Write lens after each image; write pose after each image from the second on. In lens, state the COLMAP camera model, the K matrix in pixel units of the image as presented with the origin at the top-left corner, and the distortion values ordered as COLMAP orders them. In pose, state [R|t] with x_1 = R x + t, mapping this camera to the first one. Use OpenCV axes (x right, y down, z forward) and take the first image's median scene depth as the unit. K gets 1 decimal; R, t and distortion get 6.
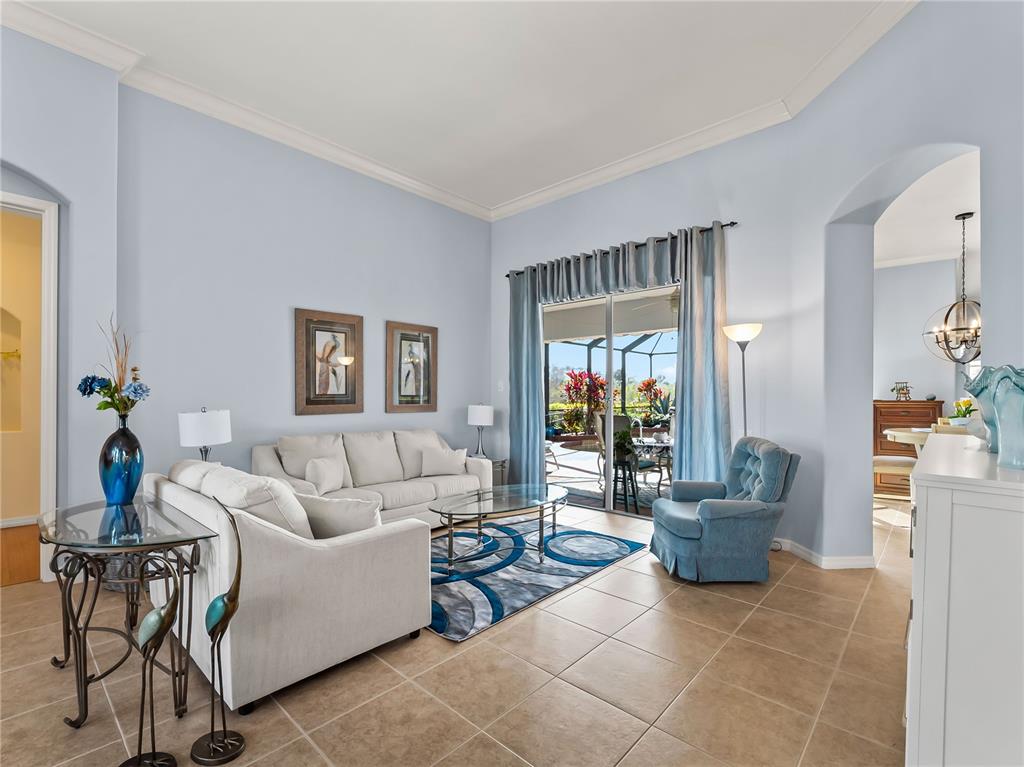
lens RADIAL K [[468.3, 0, 519.3], [0, 468.3, 396.1], [0, 0, 1]] dist [-0.005025, -0.000212]
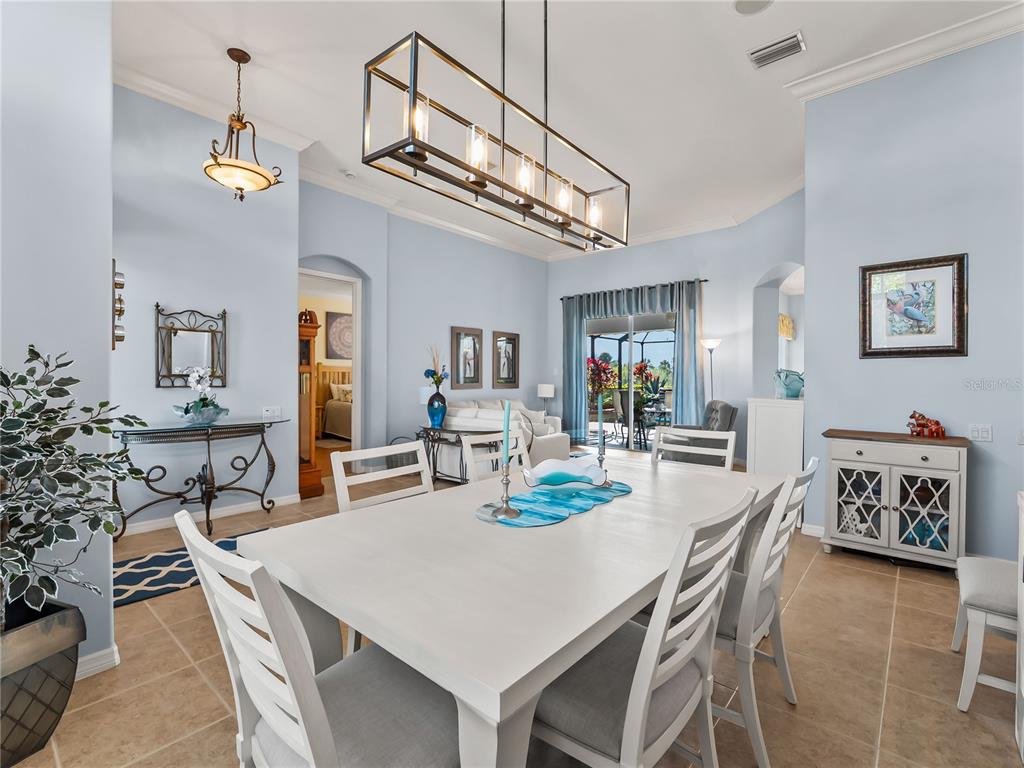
lens RADIAL K [[468.3, 0, 519.7], [0, 468.3, 381.6], [0, 0, 1]] dist [-0.005025, -0.000212]
pose [[0.999406, -0.001219, 0.034449, -0.228785], [0.001012, 0.999981, 0.006045, 0.001658], [-0.034455, -0.006006, 0.999388, -0.553667]]
